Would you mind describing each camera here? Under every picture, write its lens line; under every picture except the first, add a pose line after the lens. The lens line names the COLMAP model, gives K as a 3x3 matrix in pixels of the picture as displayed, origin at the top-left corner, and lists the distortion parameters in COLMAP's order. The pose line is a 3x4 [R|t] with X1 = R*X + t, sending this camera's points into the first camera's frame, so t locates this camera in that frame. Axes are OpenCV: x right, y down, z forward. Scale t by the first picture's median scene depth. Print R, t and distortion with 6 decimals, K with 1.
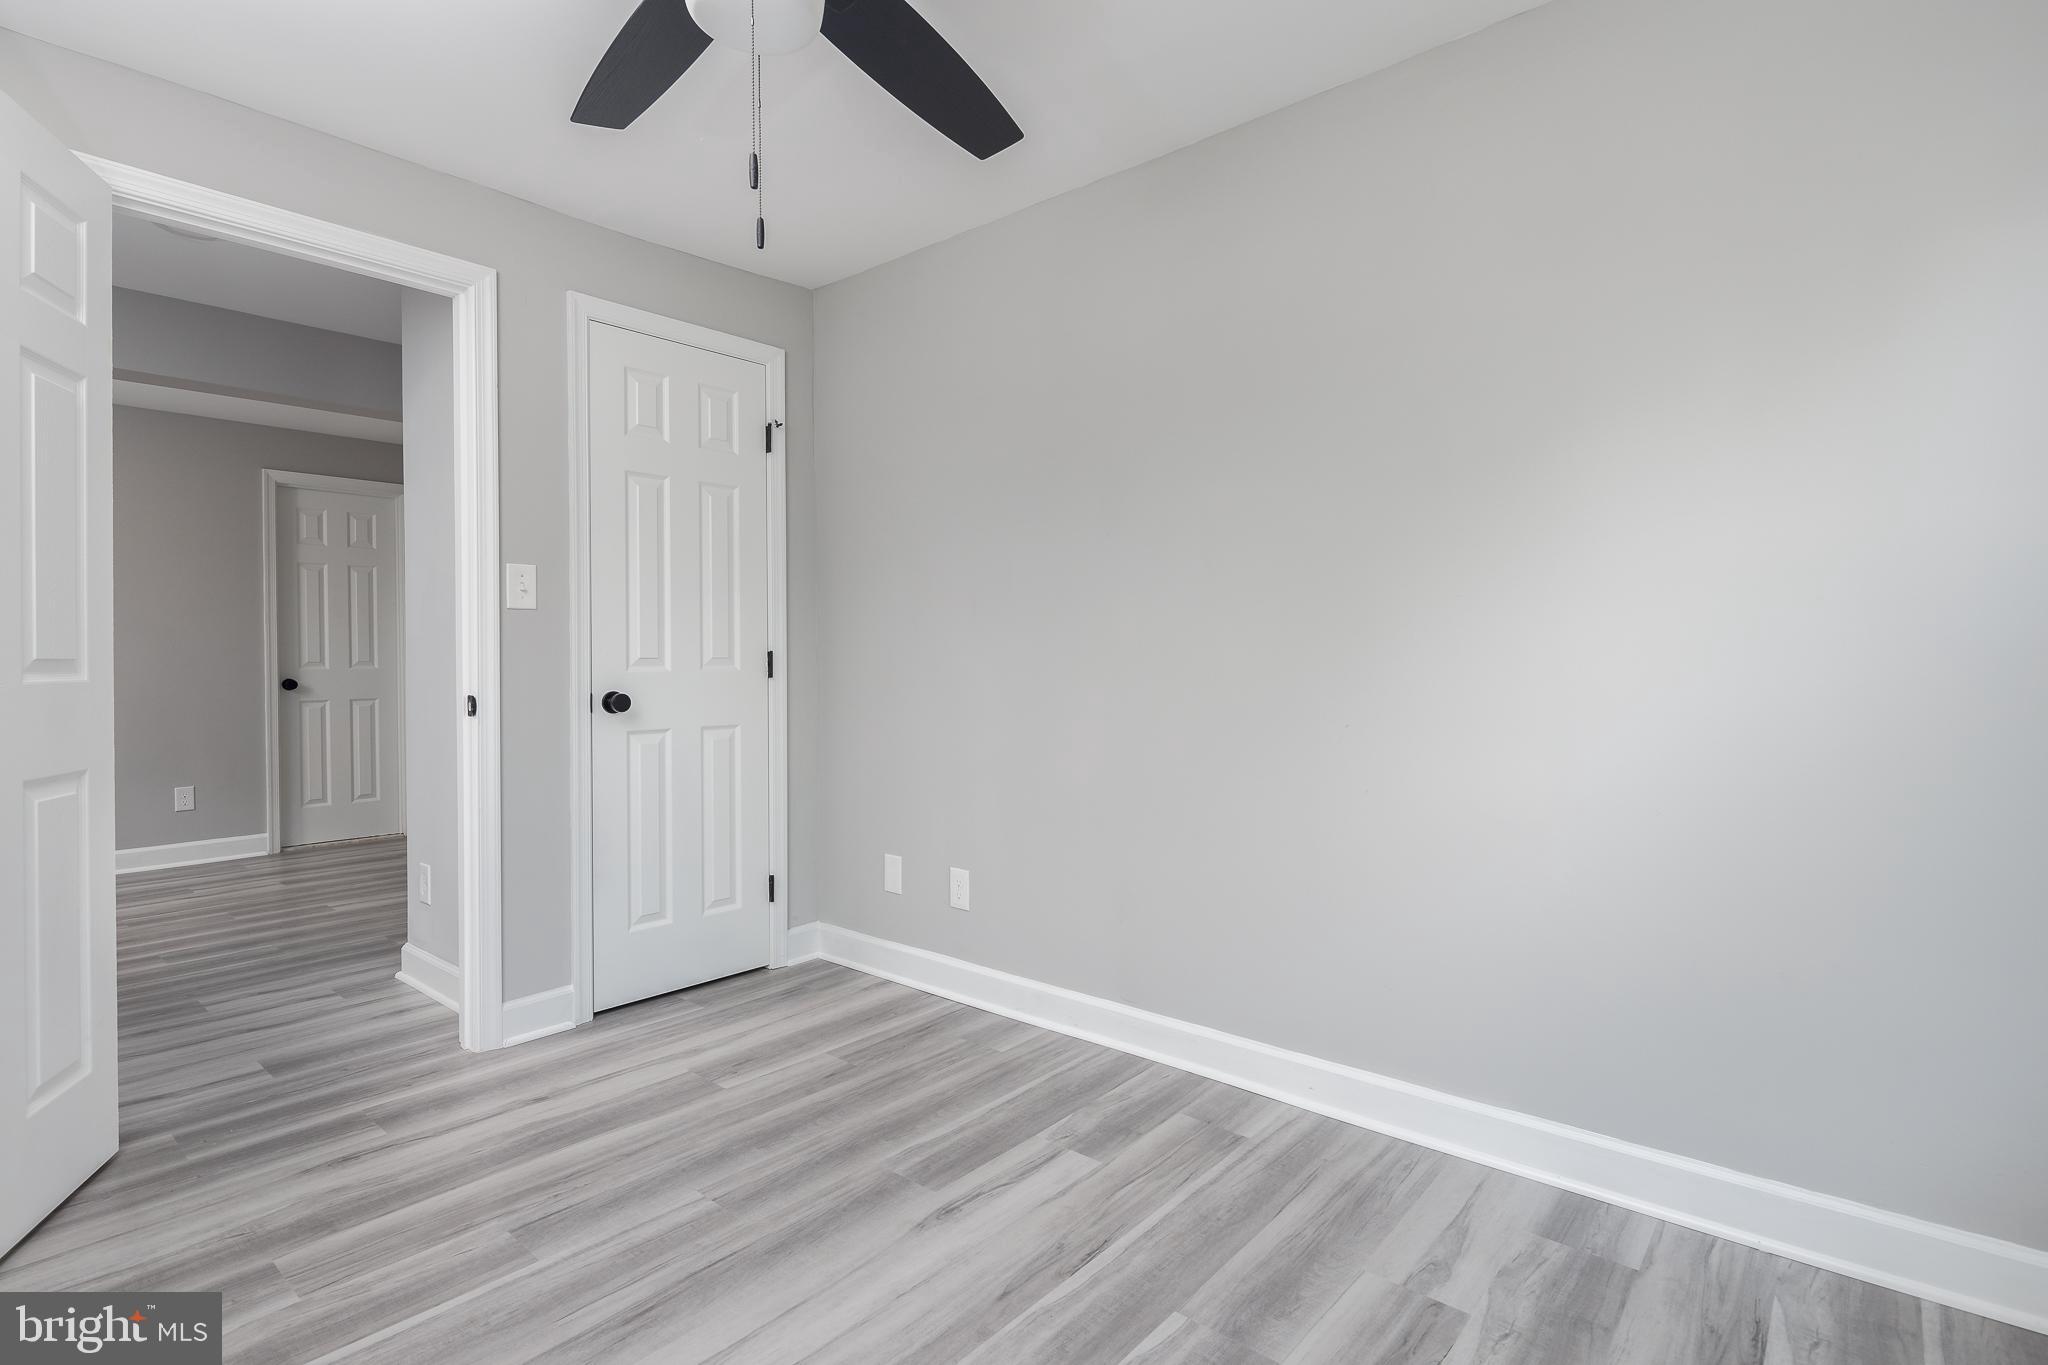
lens RADIAL K [[992.9, 0, 1026.8], [0, 992.9, 674.0], [0, 0, 1]] dist [0.011409, -0.005833]
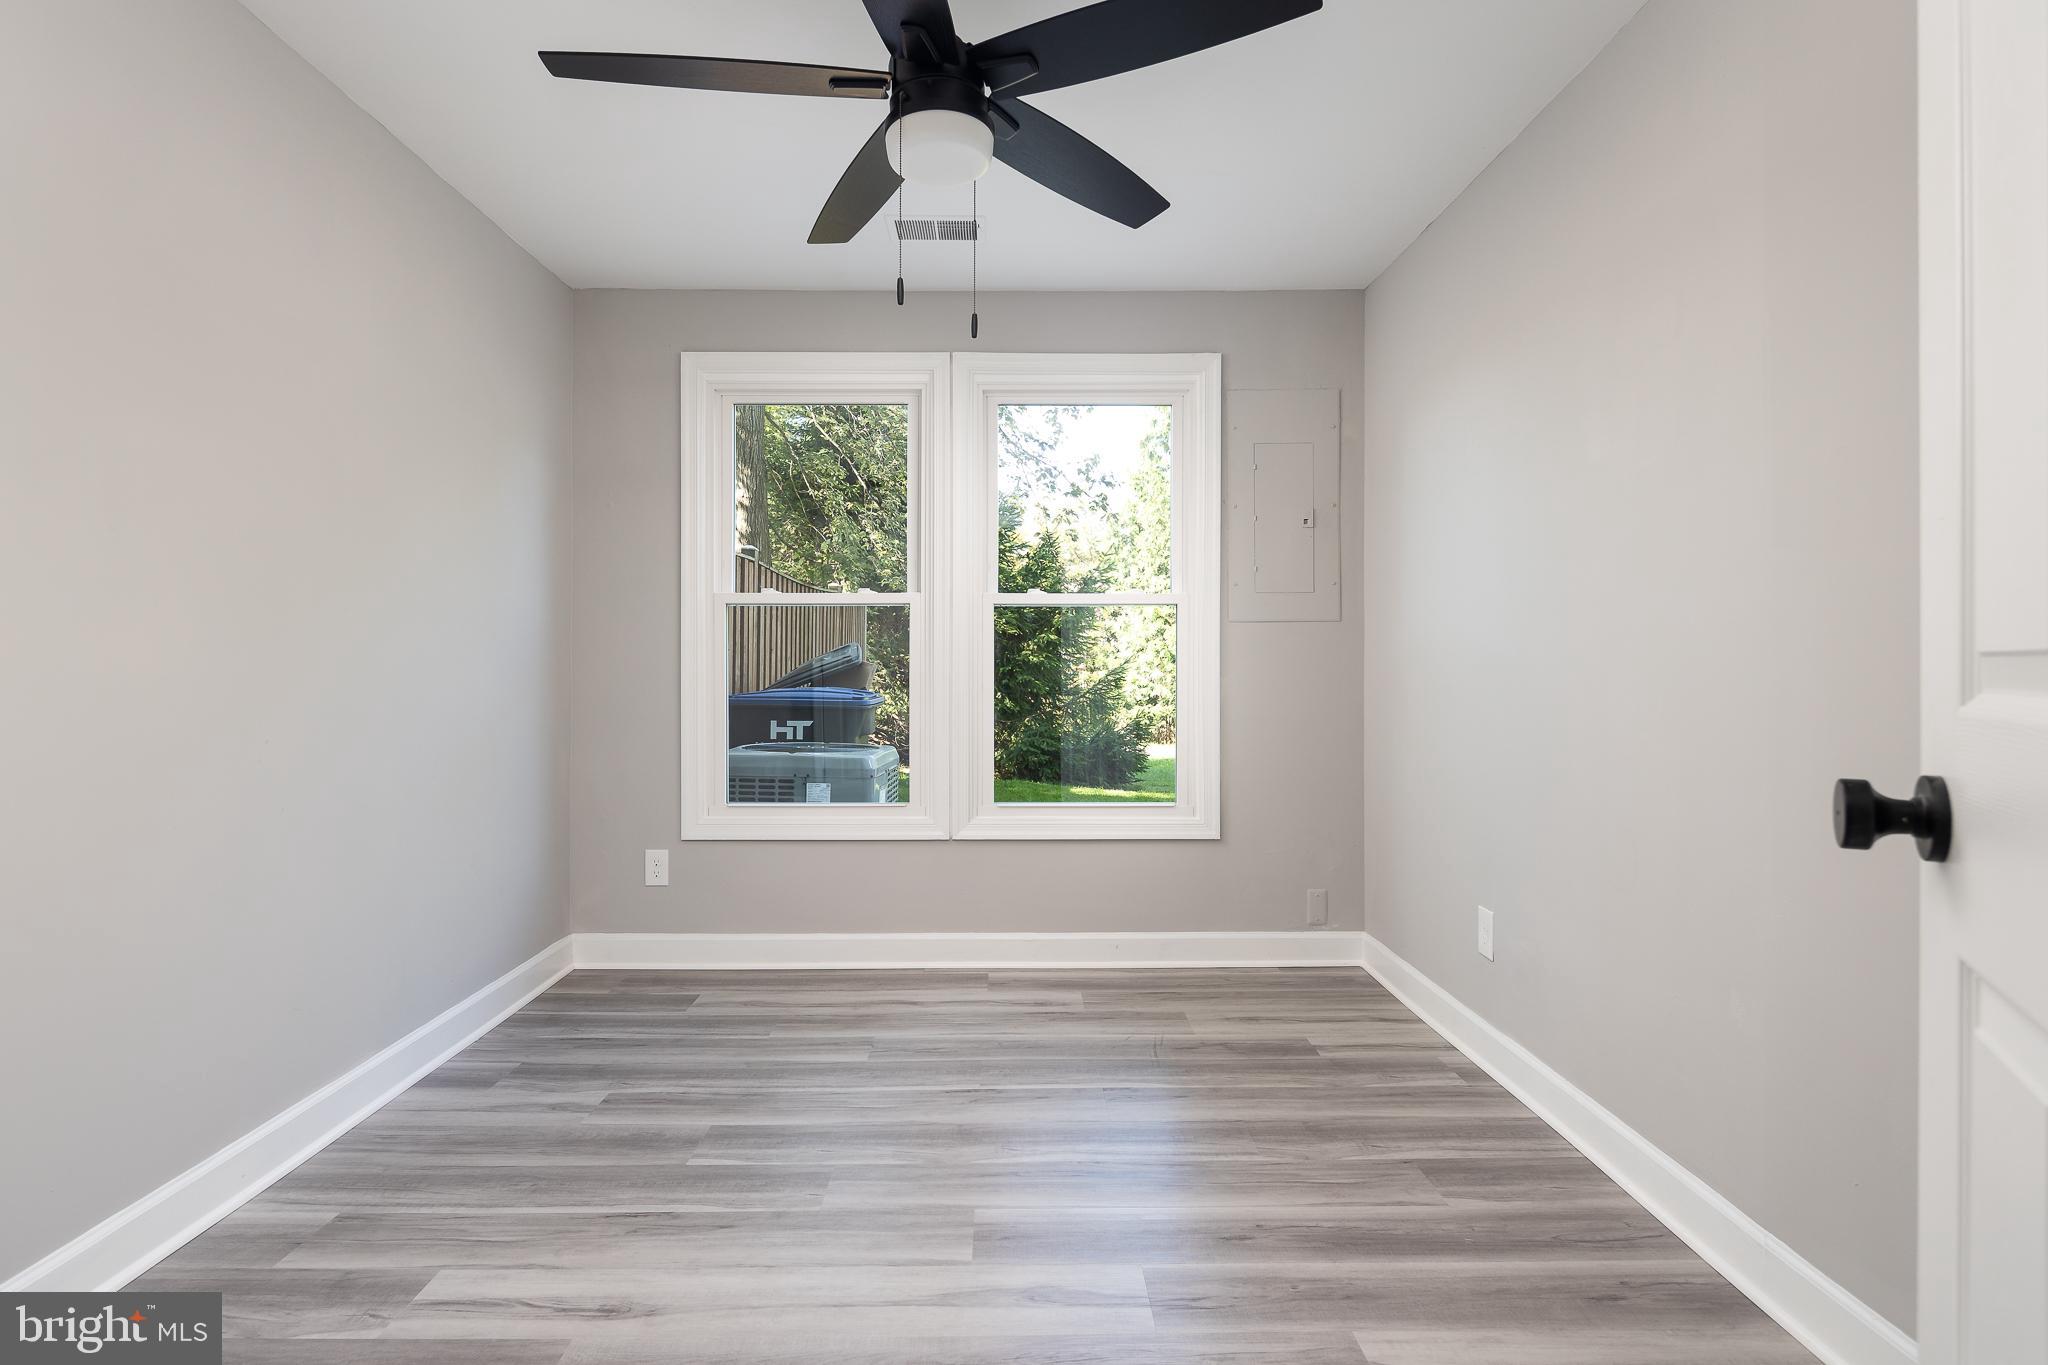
lens RADIAL K [[992.9, 0, 1017.2], [0, 992.9, 685.6], [0, 0, 1]] dist [0.011409, -0.005833]
pose [[-0.665253, -0.002604, 0.746613, -1.010789], [0.012454, 0.999816, 0.014584, 0.001013], [-0.746514, 0.019000, -0.665098, 1.394553]]
